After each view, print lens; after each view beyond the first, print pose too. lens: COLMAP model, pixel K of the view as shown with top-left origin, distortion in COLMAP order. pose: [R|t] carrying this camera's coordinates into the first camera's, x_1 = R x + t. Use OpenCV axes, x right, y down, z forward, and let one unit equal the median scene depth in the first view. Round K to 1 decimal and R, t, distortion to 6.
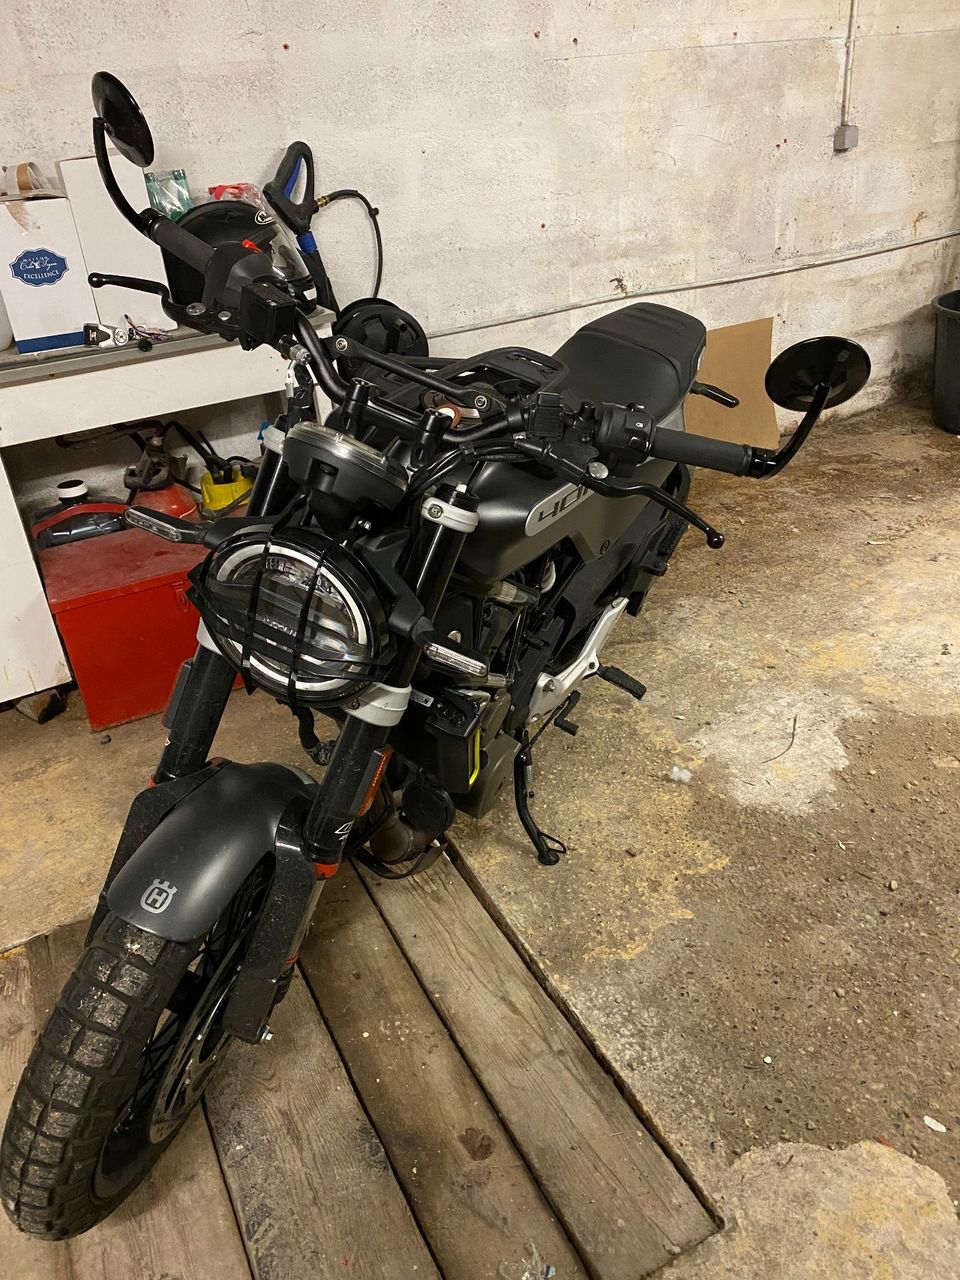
lens RADIAL K [[976.9, 0, 480.0], [0, 976.9, 640.0], [0, 0, 1]] dist [-0.010545, 0.009080]
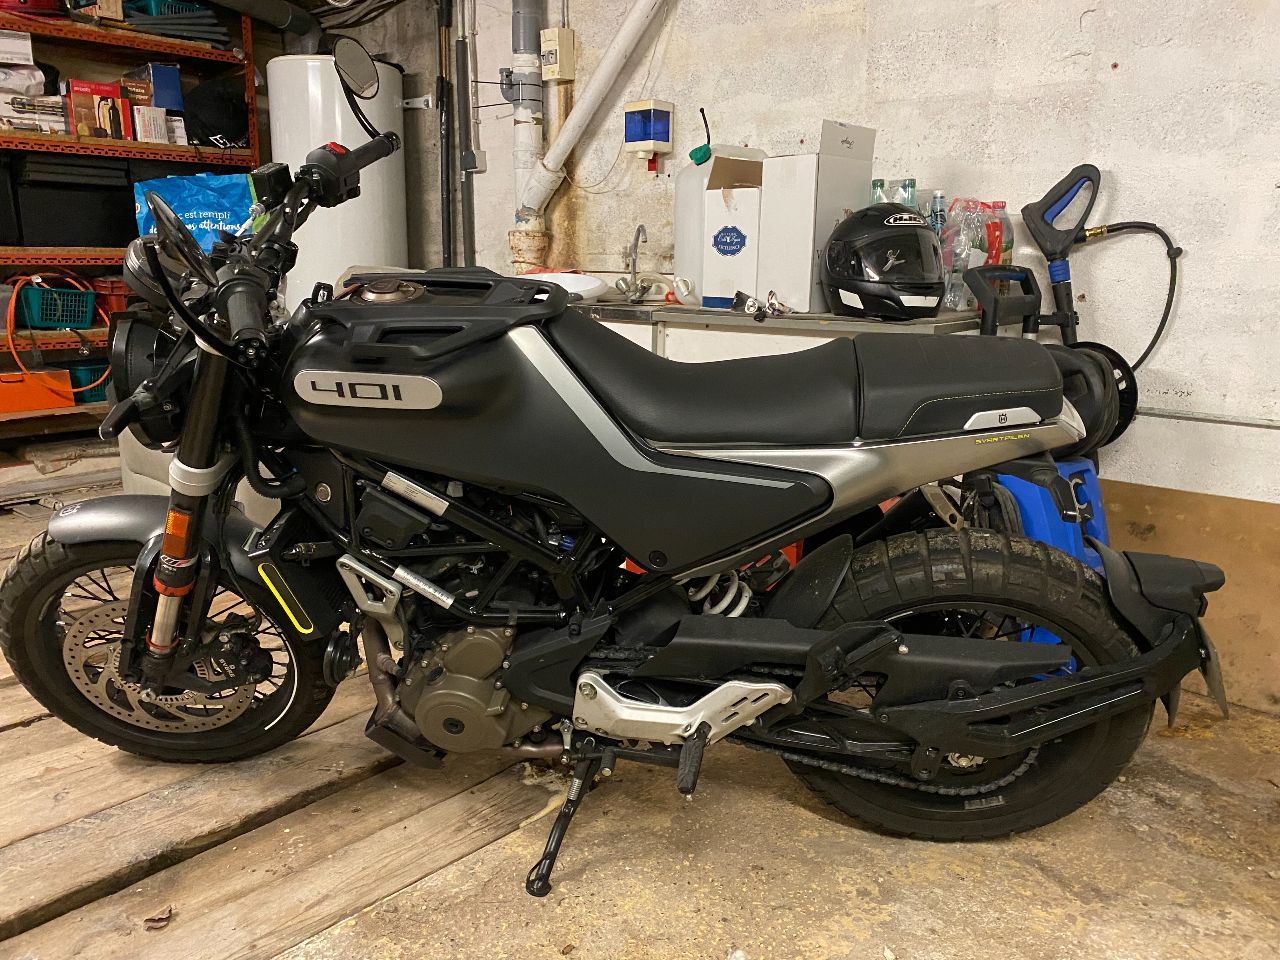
lens RADIAL K [[965.1, 0, 640.9], [0, 965.1, 483.1], [0, 0, 1]] dist [0.012335, -0.011588]
pose [[0.359198, 0.298711, -0.884165, 0.654703], [-0.486311, 0.868512, 0.095856, -0.183201], [0.796542, 0.395548, 0.457234, 0.484191]]
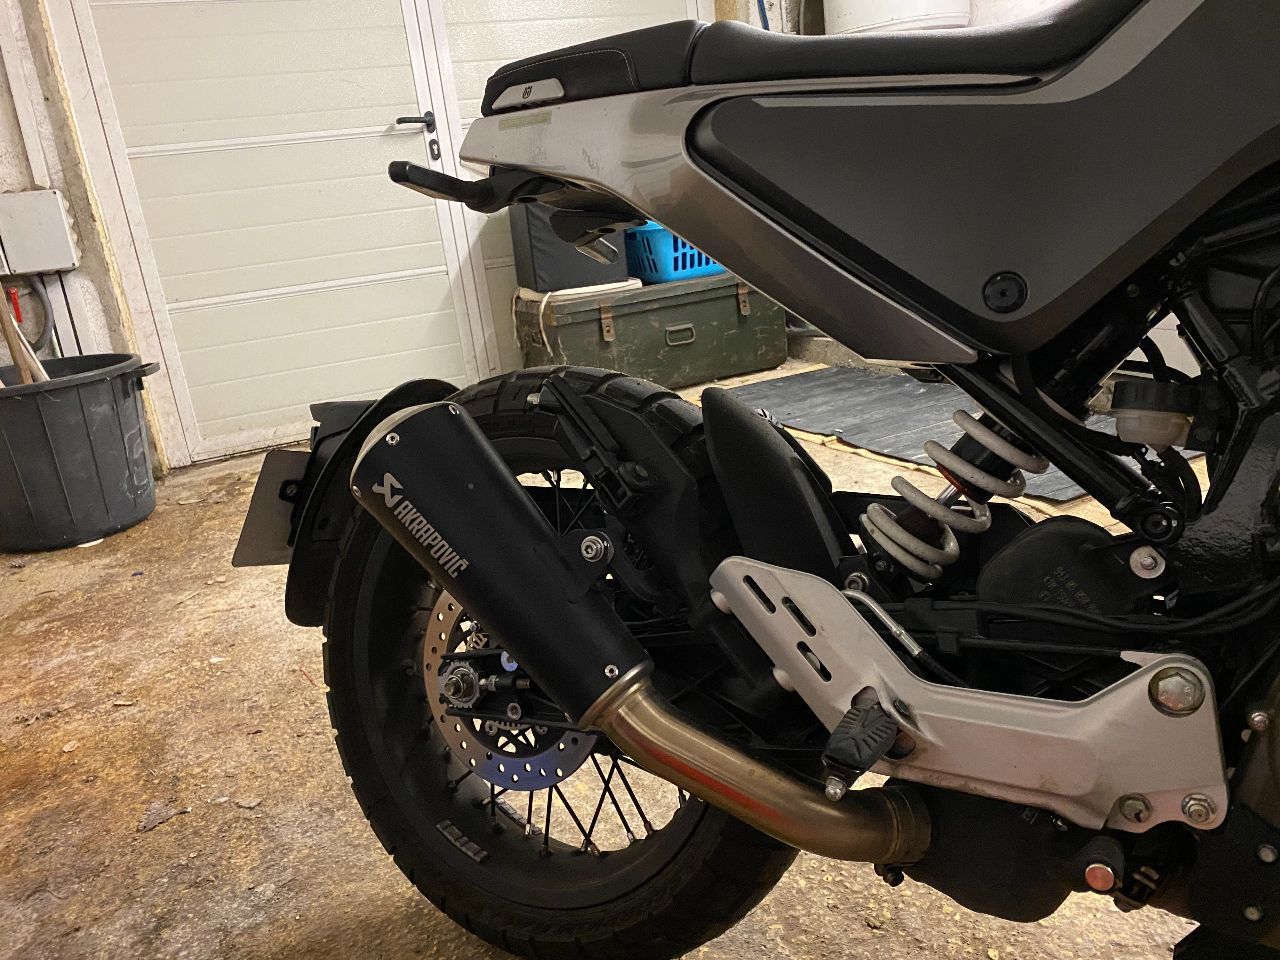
lens RADIAL K [[973.3, 0, 651.7], [0, 973.3, 491.8], [0, 0, 1]] dist [0.027665, -0.035934]
pose [[0.033248, -0.222752, 0.974308, -0.342102], [0.579405, 0.798613, 0.162811, -0.202102], [-0.814362, 0.559106, 0.155615, 0.923731]]
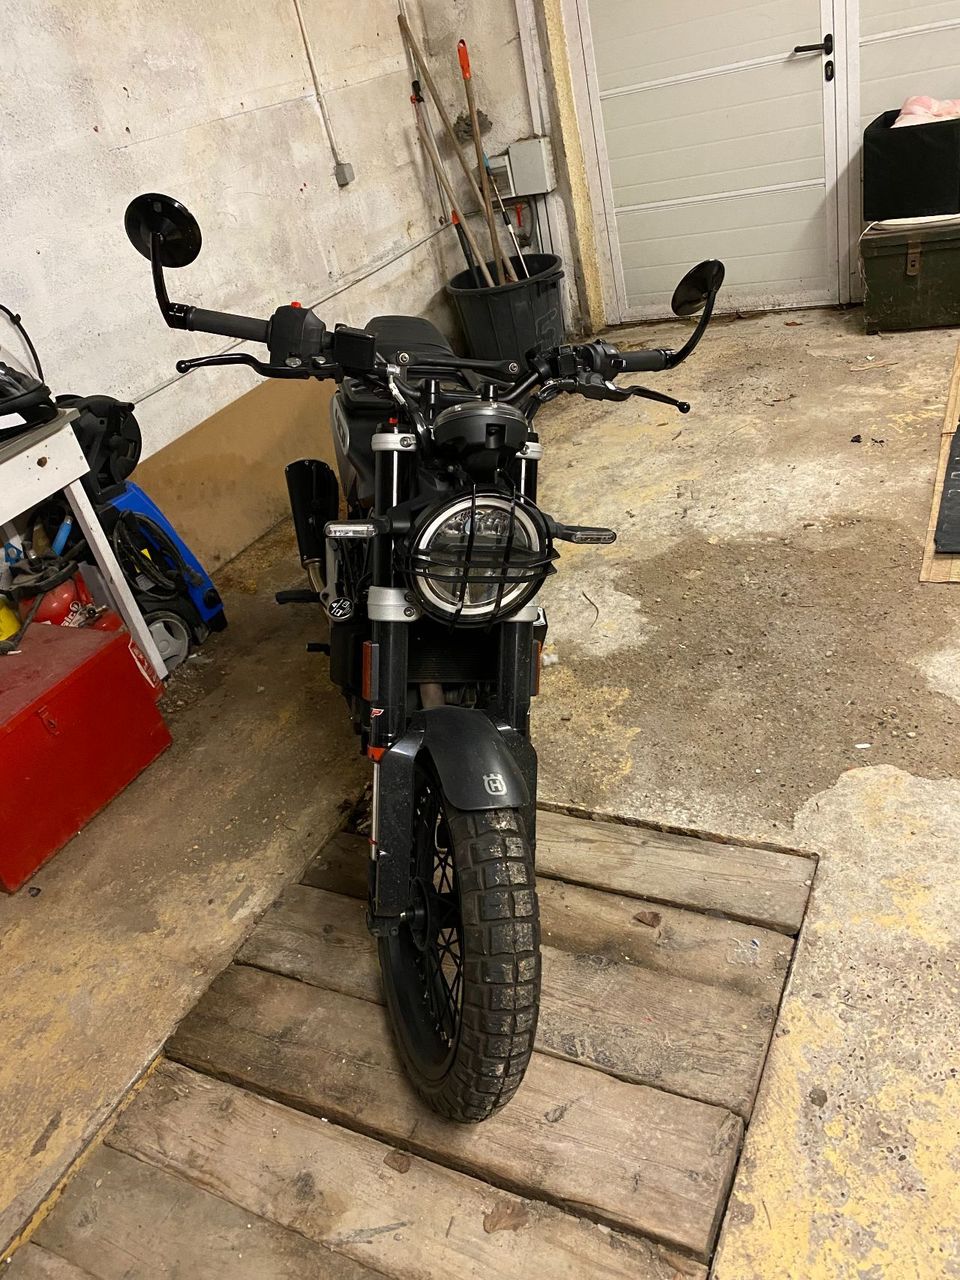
lens RADIAL K [[965.1, 0, 480.0], [0, 965.1, 640.0], [0, 0, 1]] dist [-0.001948, -0.003814]
pose [[0.797641, -0.391978, 0.458390, -0.418882], [0.412087, 0.909143, 0.060355, 0.003034], [-0.440400, 0.140755, 0.886699, -0.068779]]
